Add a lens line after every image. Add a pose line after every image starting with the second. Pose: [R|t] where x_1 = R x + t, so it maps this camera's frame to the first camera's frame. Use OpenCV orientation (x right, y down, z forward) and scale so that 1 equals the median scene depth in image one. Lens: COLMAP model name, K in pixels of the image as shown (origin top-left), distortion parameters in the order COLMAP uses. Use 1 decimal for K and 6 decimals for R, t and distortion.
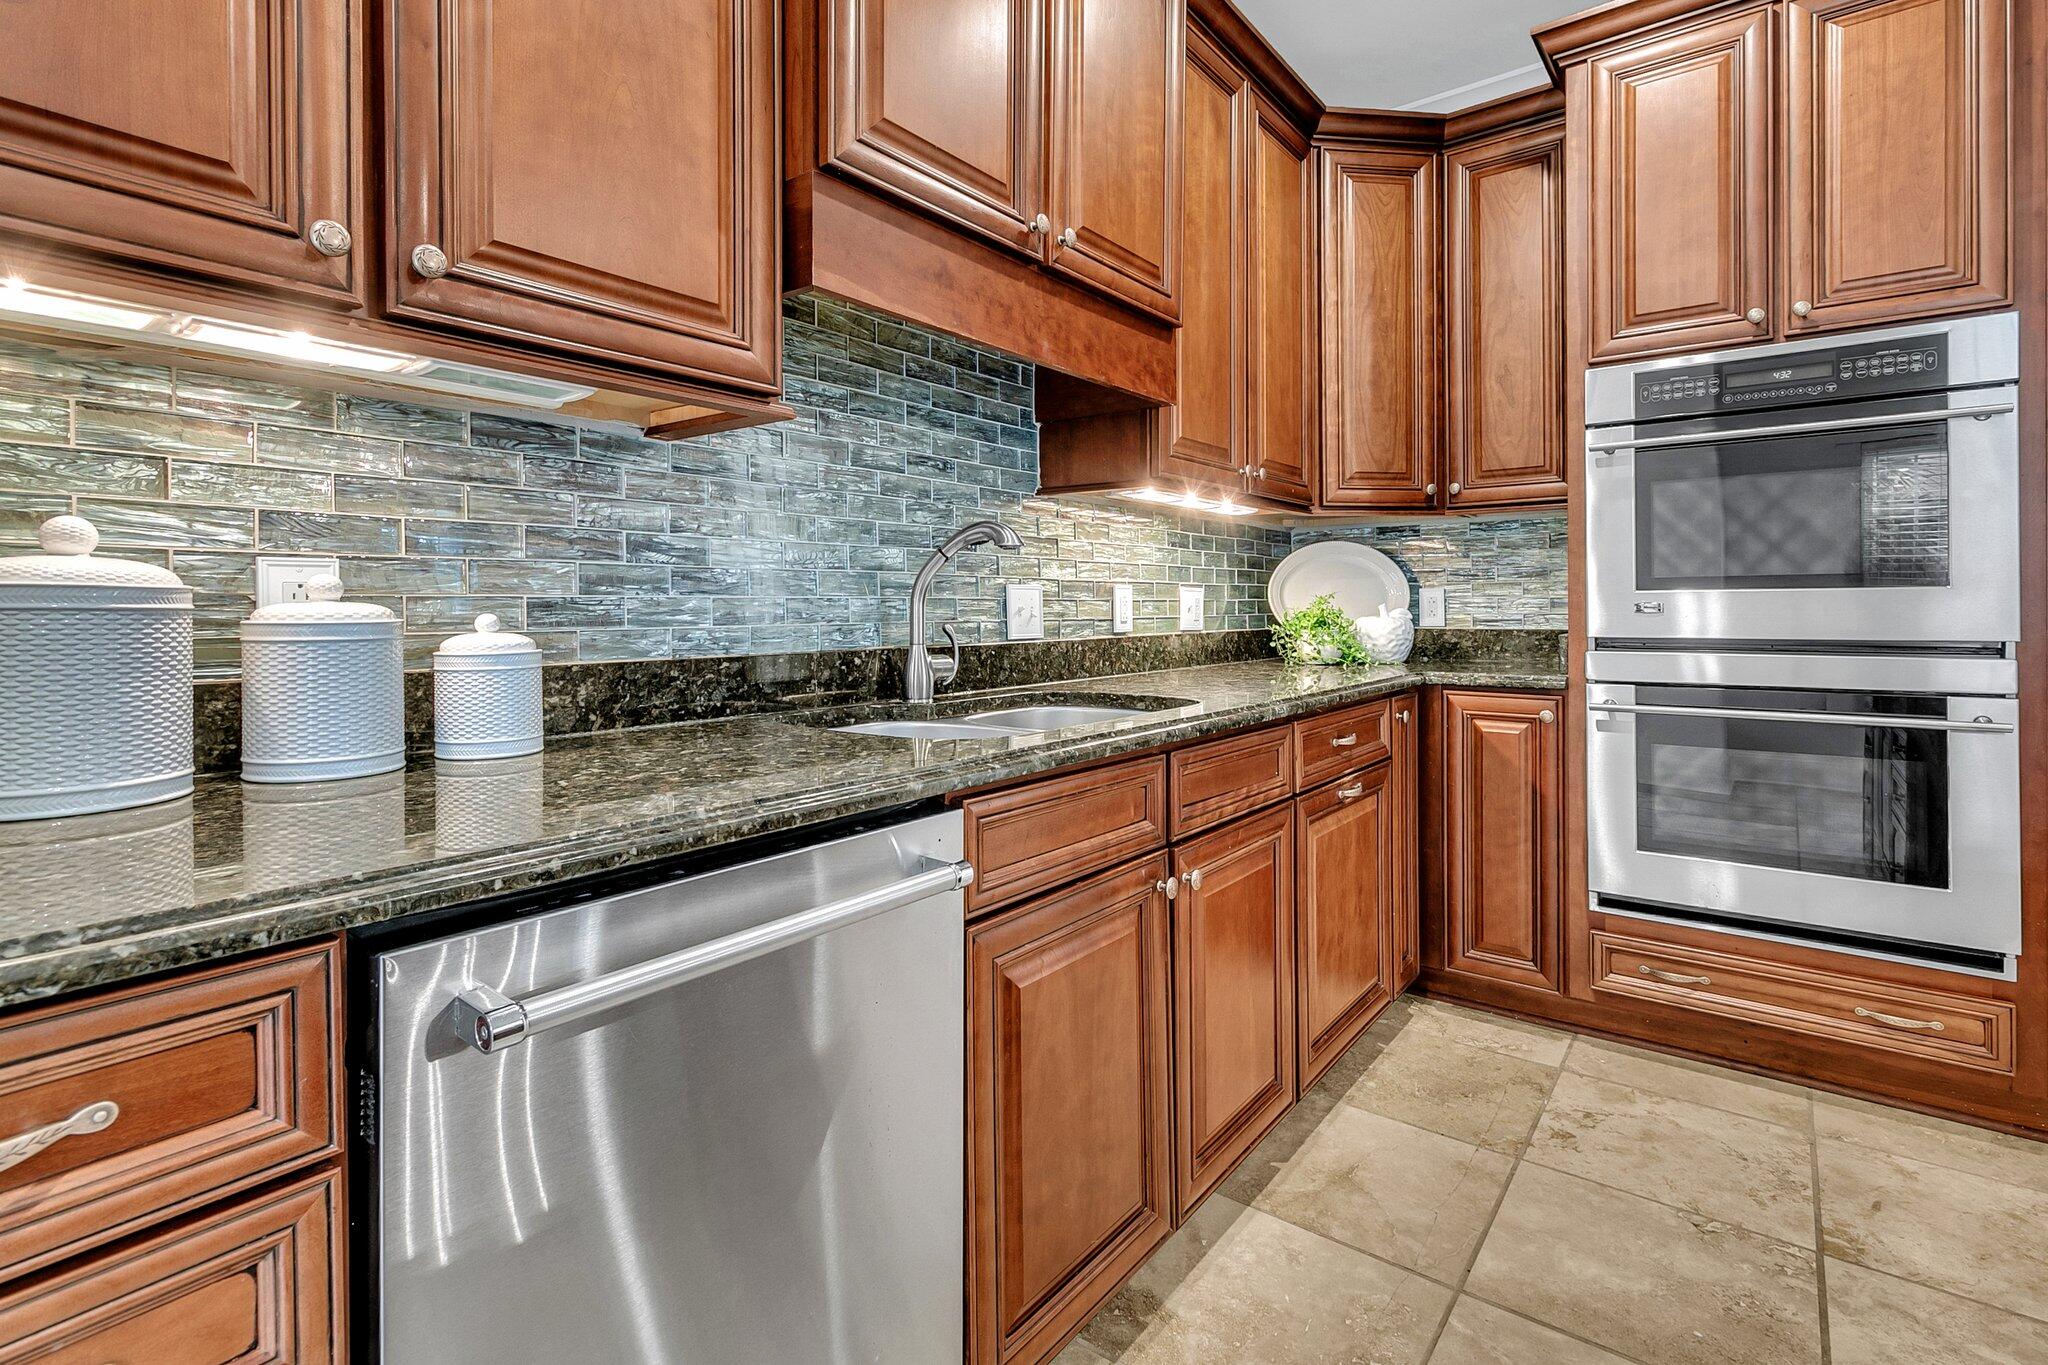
lens RADIAL K [[967.4, 0, 1037.8], [0, 967.4, 610.8], [0, 0, 1]] dist [0.002763, 0.000264]
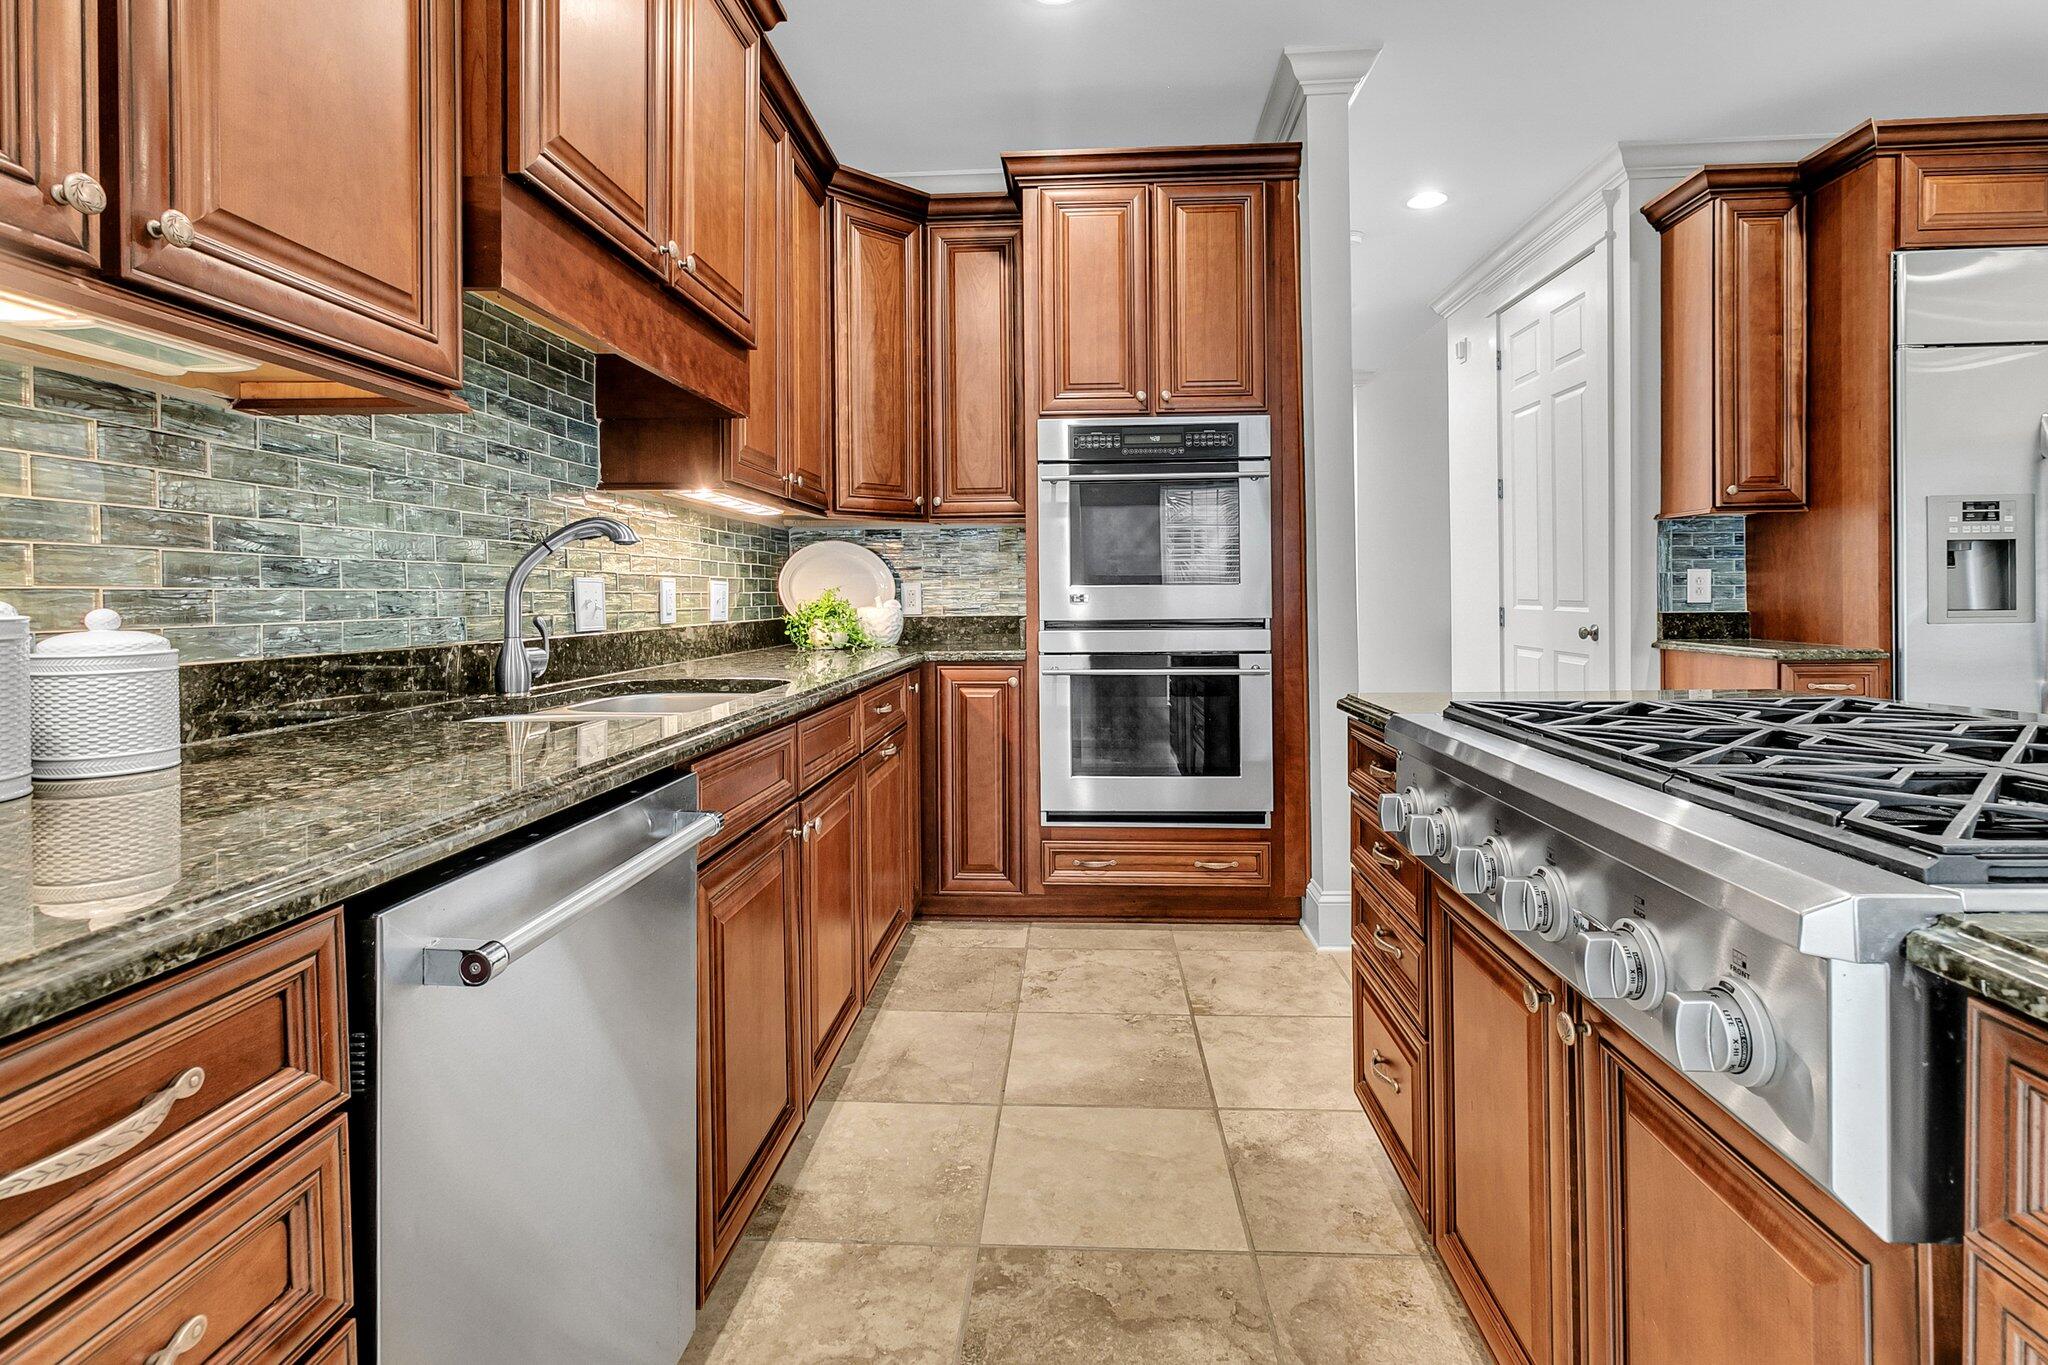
lens RADIAL K [[967.4, 0, 1032.2], [0, 967.4, 604.6], [0, 0, 1]] dist [0.002763, 0.000264]
pose [[0.825755, -0.006868, 0.563988, -0.225932], [0.006157, 0.999976, 0.003163, 0.001087], [-0.563996, 0.000860, 0.825777, -0.109230]]
